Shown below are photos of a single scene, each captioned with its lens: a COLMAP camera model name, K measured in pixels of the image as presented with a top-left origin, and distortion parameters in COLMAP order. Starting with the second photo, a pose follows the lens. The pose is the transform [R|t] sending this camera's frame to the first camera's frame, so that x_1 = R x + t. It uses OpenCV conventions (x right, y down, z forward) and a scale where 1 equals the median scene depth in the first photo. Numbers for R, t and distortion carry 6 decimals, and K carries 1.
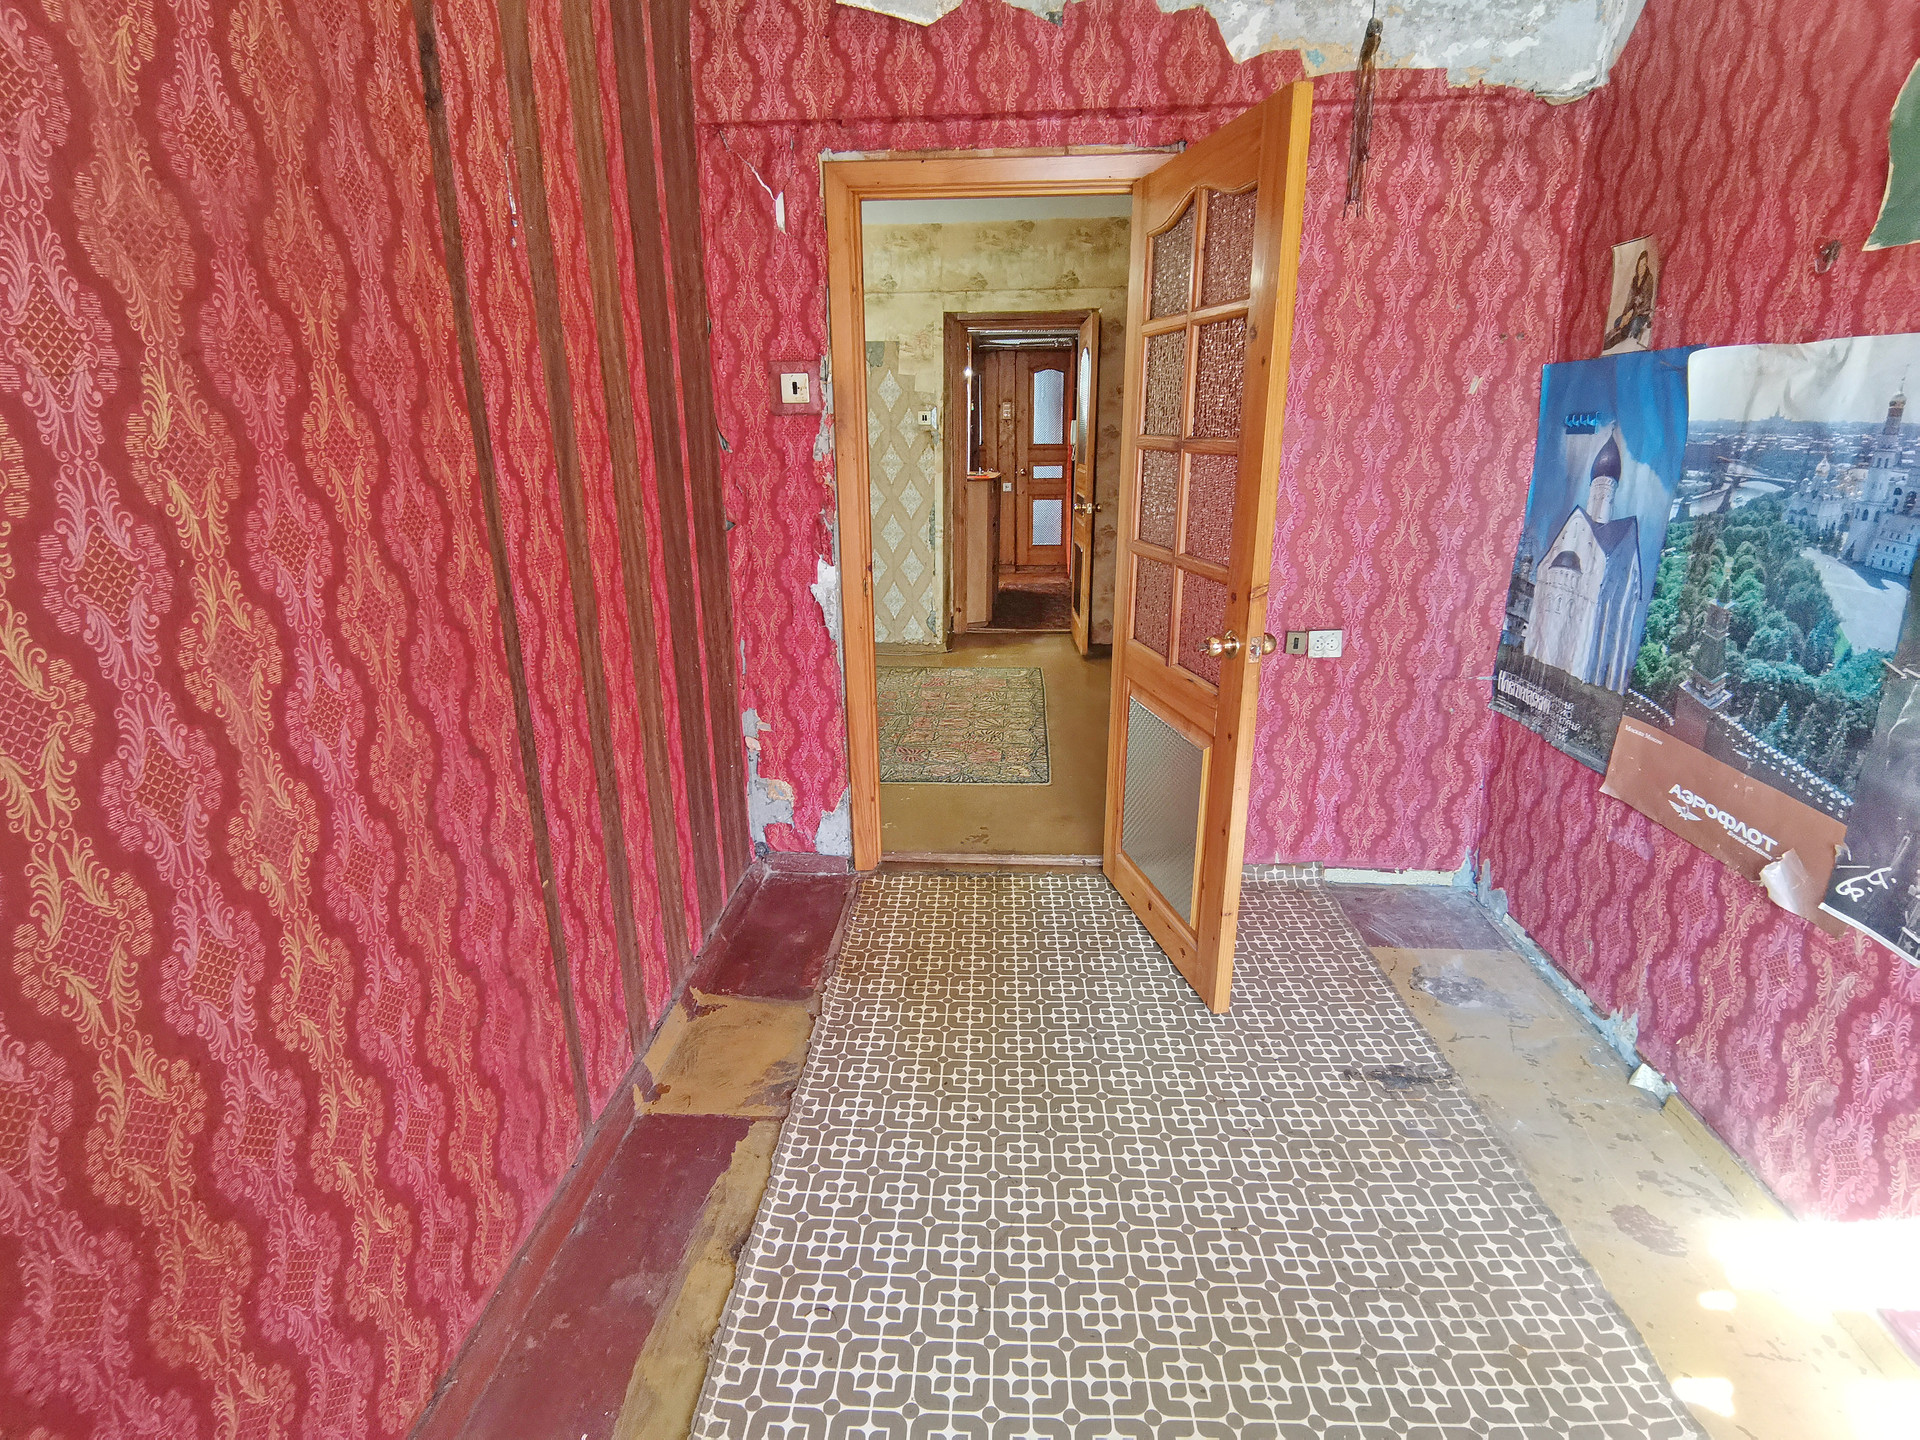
lens RADIAL K [[934.6, 0, 965.5], [0, 934.6, 717.4], [0, 0, 1]] dist [0.024752, -0.023555]
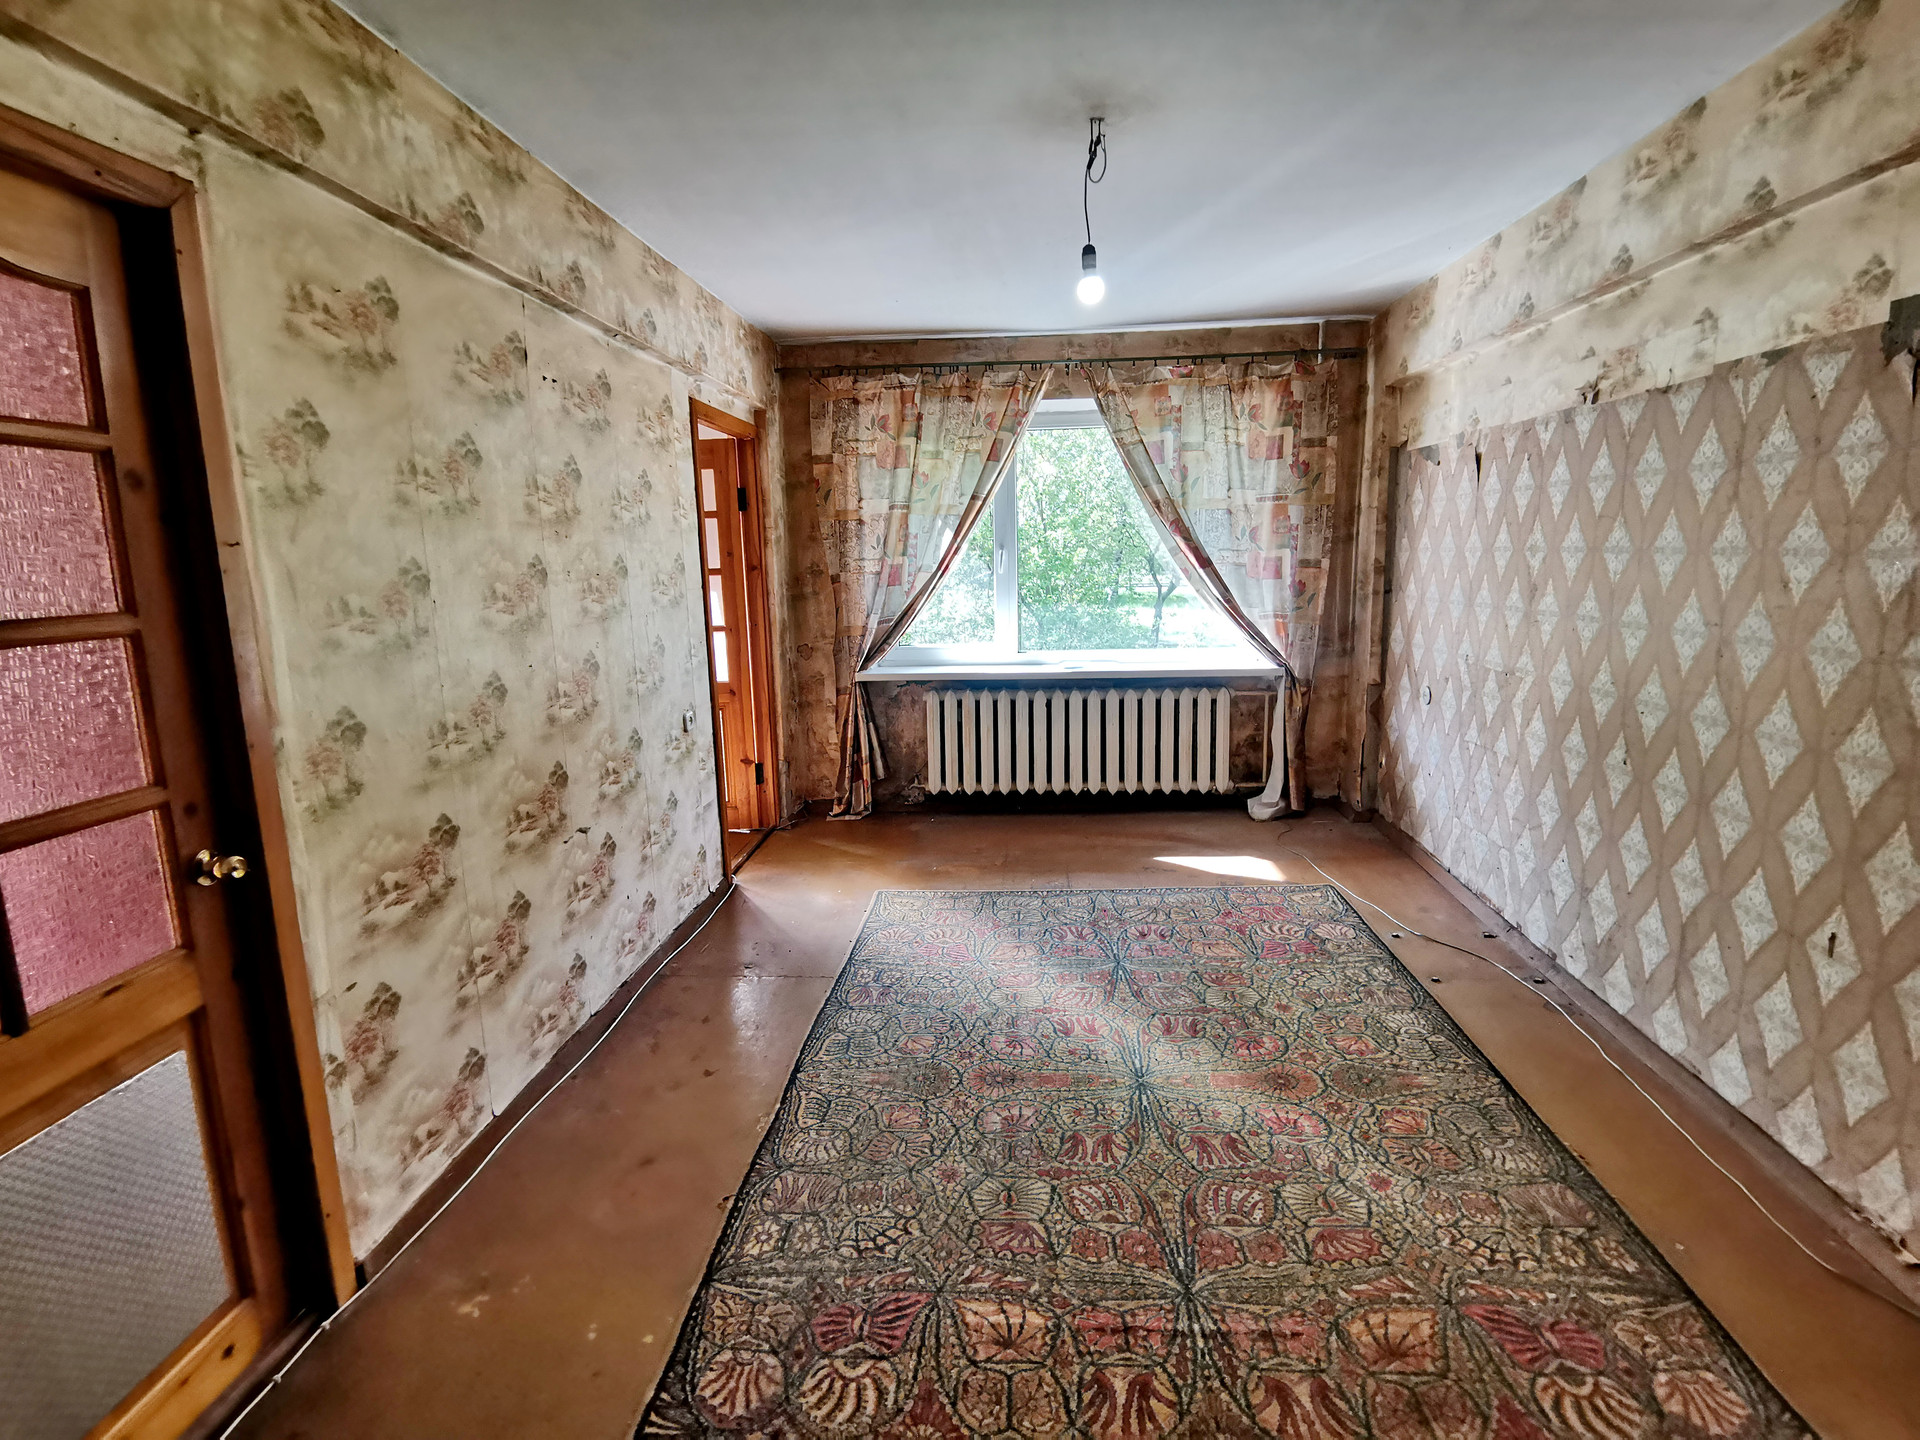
lens RADIAL K [[931.4, 0, 960.0], [0, 931.4, 720.0], [0, 0, 1]] dist [0.023594, -0.030221]
pose [[-0.004130, 0.179856, -0.983684, 0.280137], [-0.271893, 0.946432, 0.174187, -0.274937], [0.962319, 0.268177, 0.044993, 0.864807]]
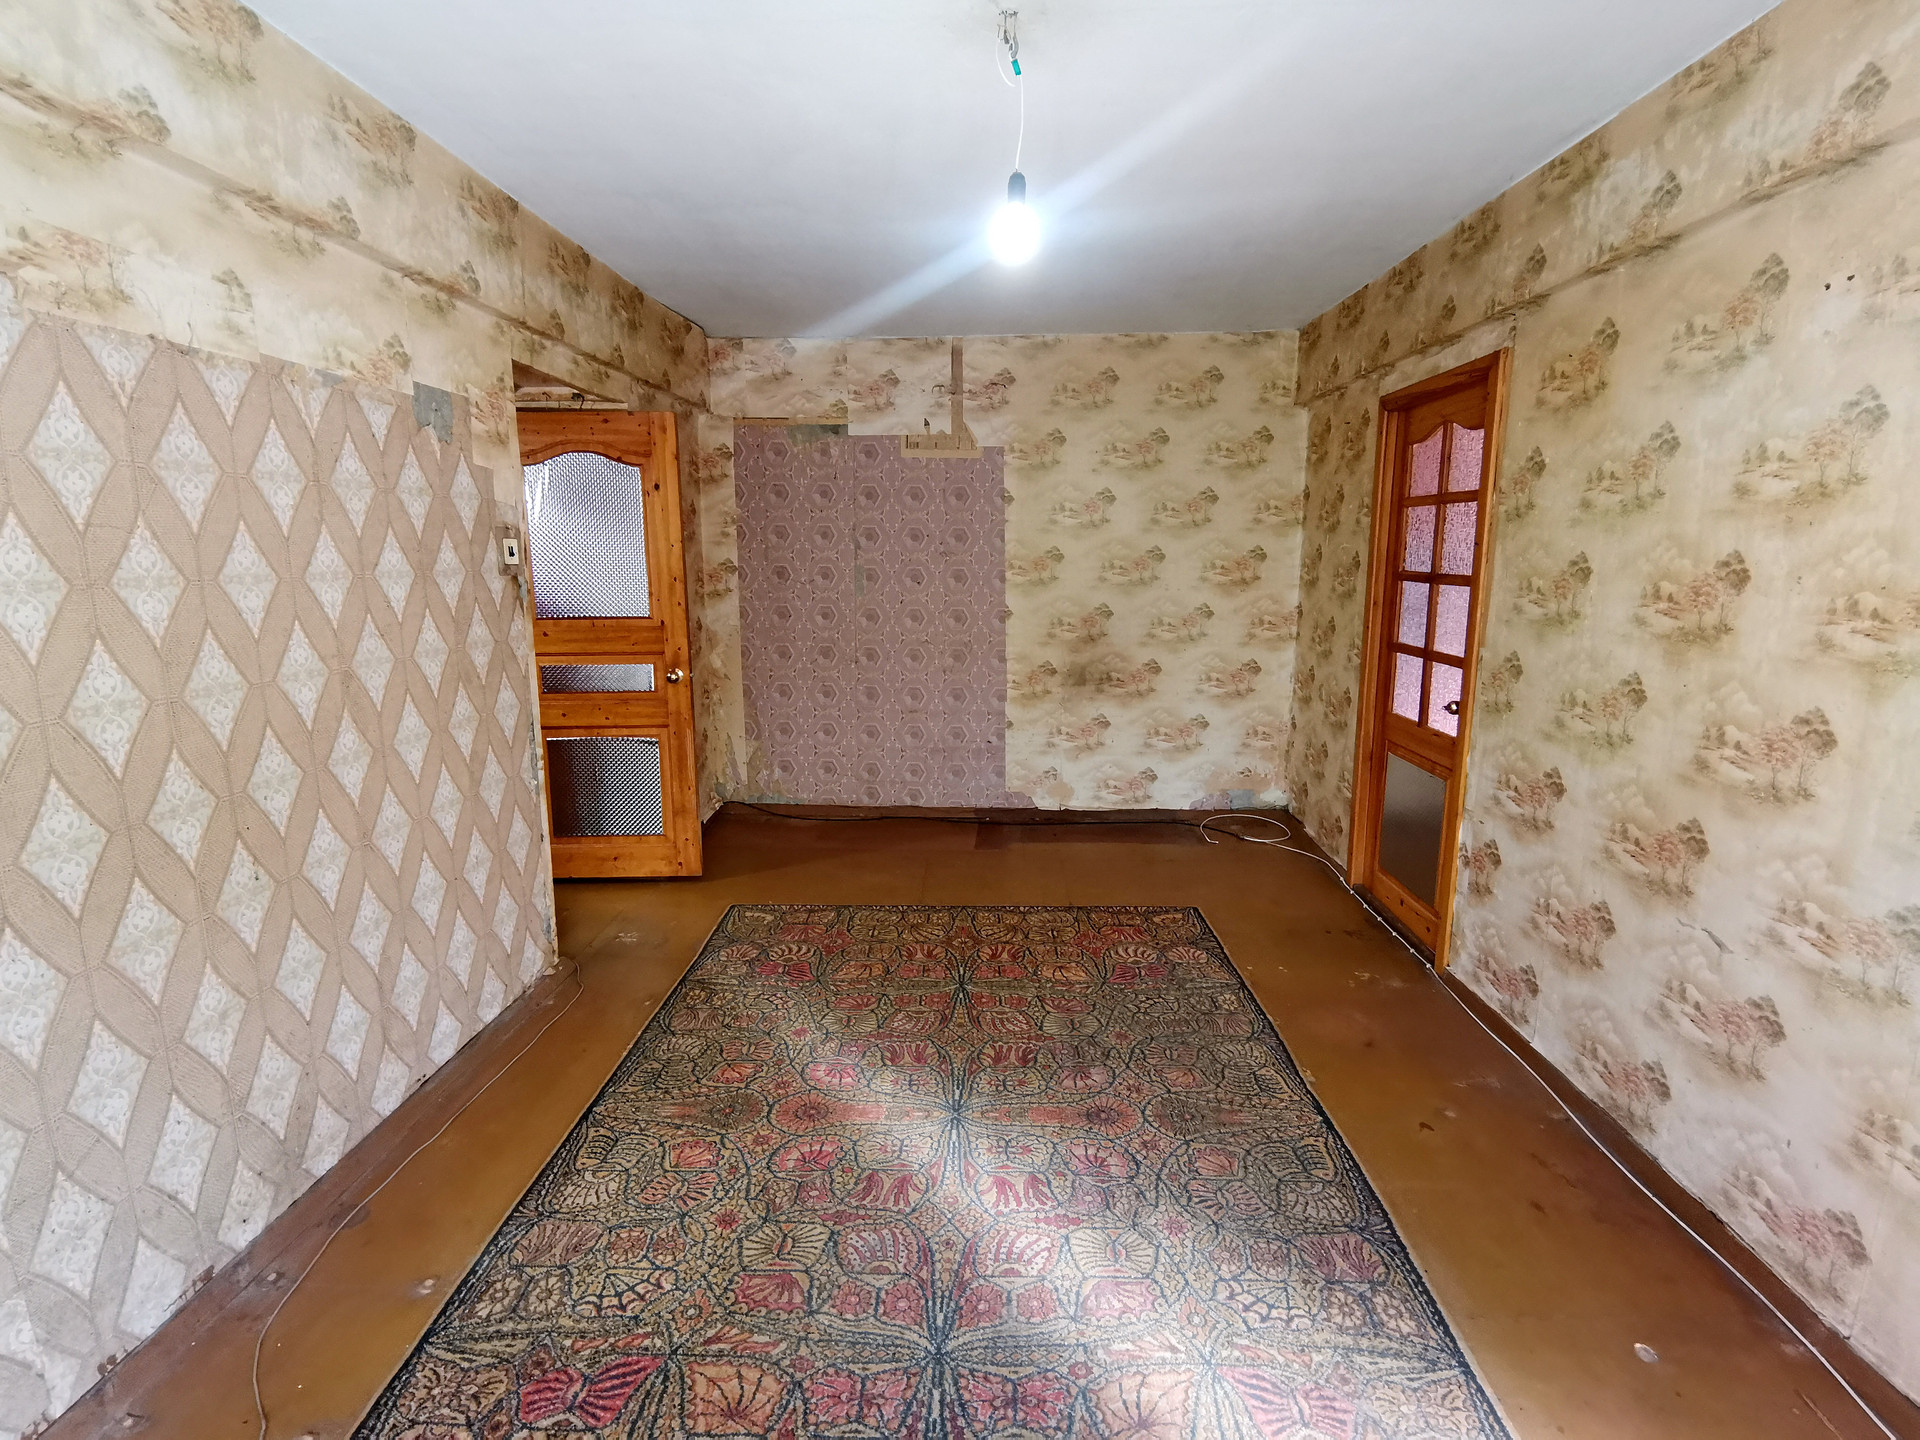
lens RADIAL K [[934.6, 0, 965.5], [0, 934.6, 717.4], [0, 0, 1]] dist [0.024752, -0.023555]
pose [[-0.046968, -0.171587, 0.984049, -0.710494], [0.293083, 0.939411, 0.177792, -0.309928], [-0.954933, 0.296759, 0.006167, 0.974501]]
